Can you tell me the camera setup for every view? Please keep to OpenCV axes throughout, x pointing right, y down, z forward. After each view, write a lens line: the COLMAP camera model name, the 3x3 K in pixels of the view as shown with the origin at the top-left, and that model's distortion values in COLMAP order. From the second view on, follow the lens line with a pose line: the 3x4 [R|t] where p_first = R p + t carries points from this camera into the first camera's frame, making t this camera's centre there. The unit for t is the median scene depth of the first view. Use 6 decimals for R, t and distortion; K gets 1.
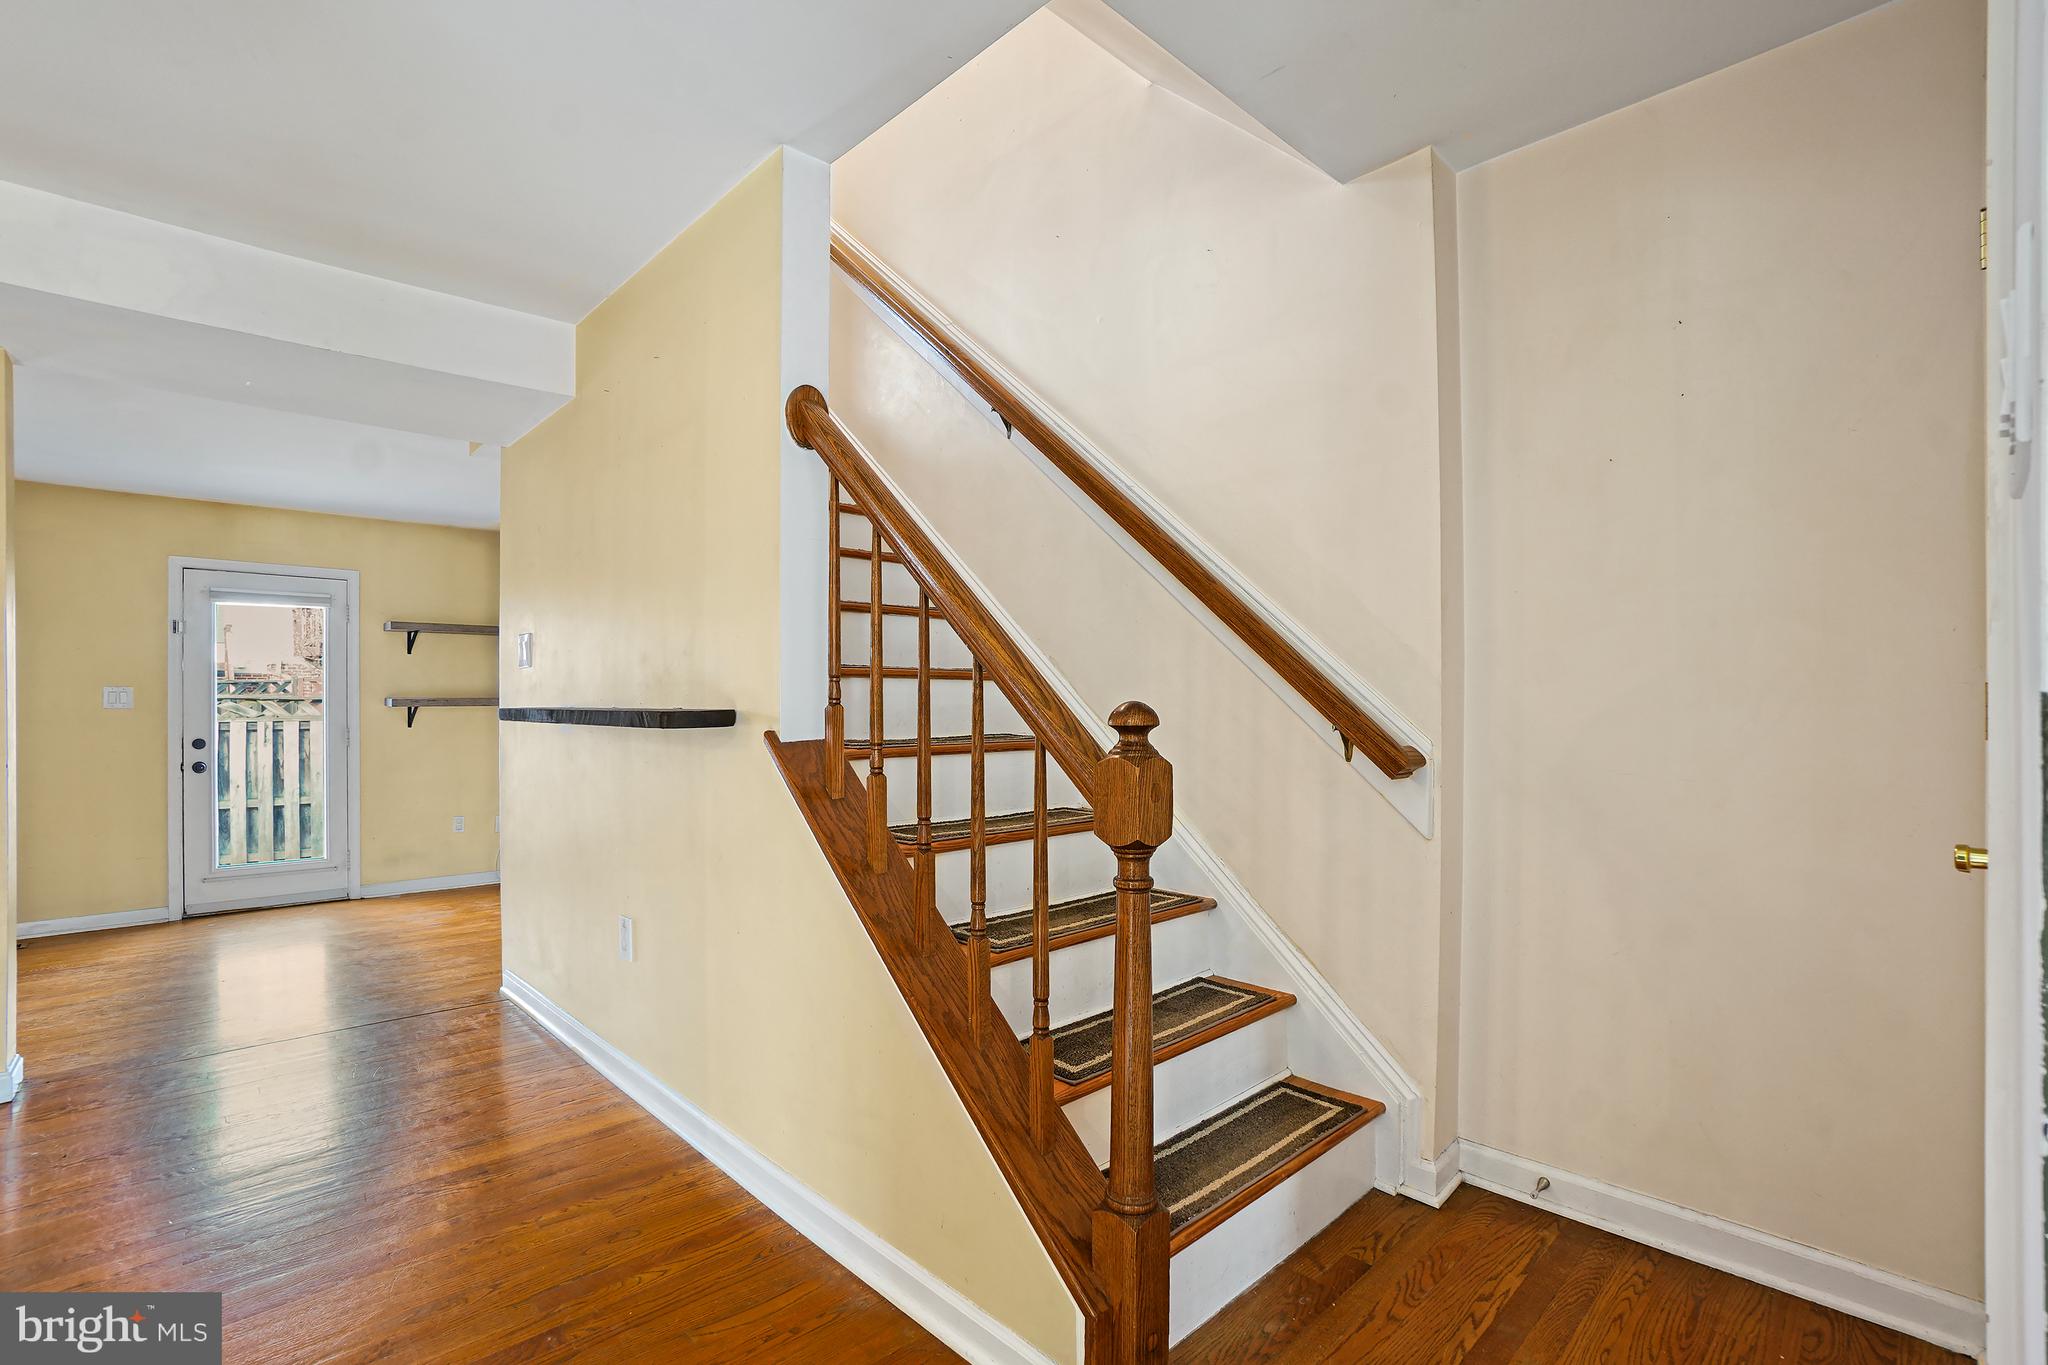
lens RADIAL K [[930.7, 0, 1032.7], [0, 930.7, 706.7], [0, 0, 1]] dist [-0.066316, 0.021614]
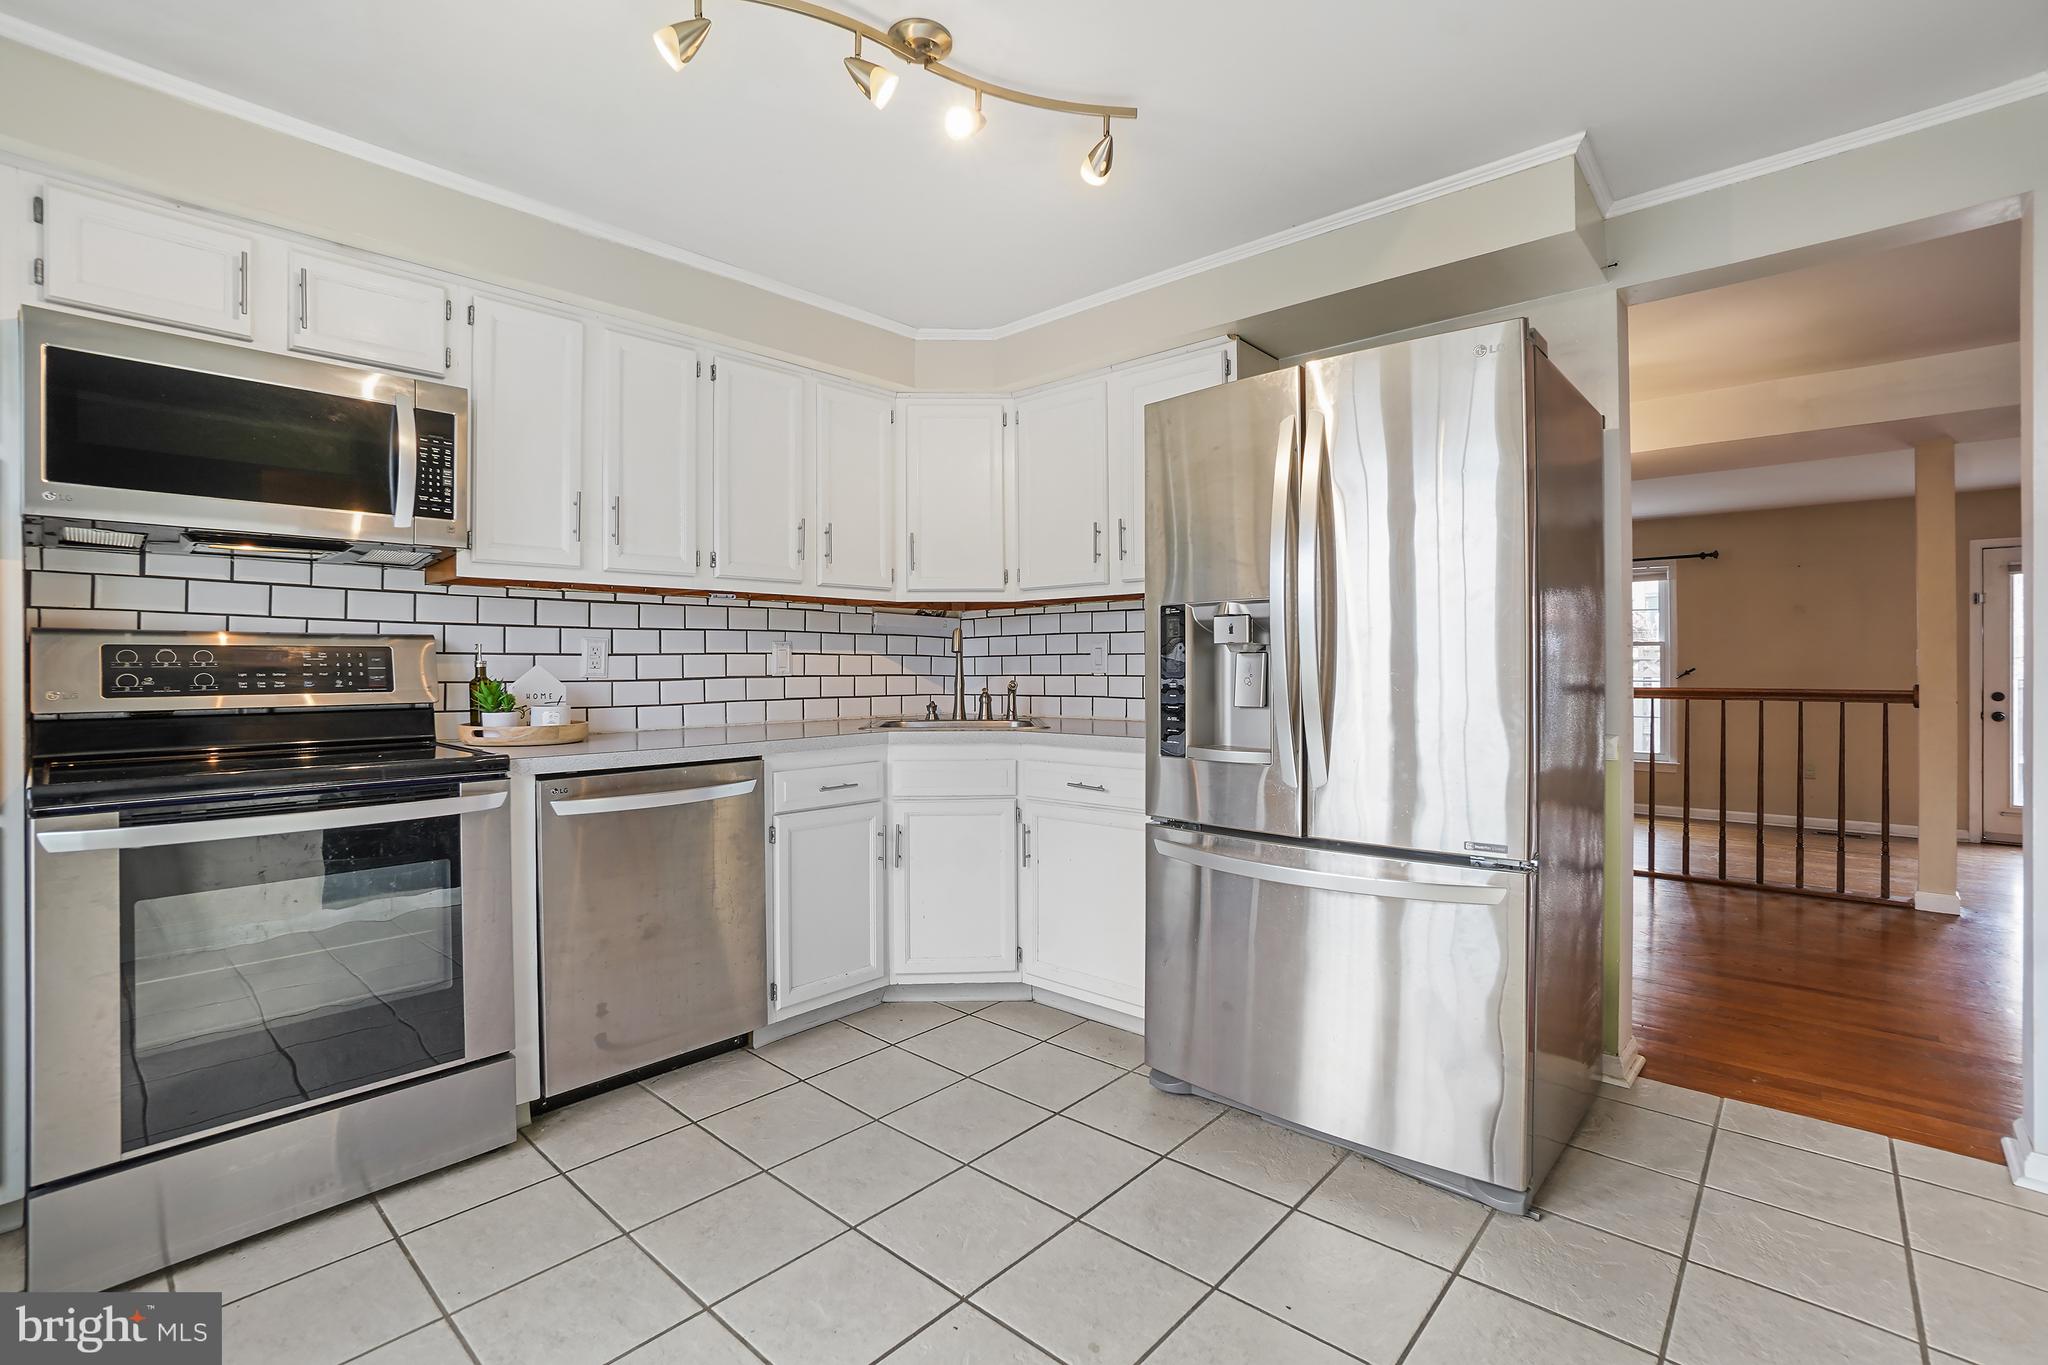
lens RADIAL K [[914.1, 0, 1014.8], [0, 914.1, 662.5], [0, 0, 1]] dist [-0.054696, 0.018012]
pose [[0.056425, -0.002005, -0.998405, 0.149017], [-0.000781, 0.999998, -0.002052, 0.000475], [0.998407, 0.000895, 0.056423, -0.365343]]
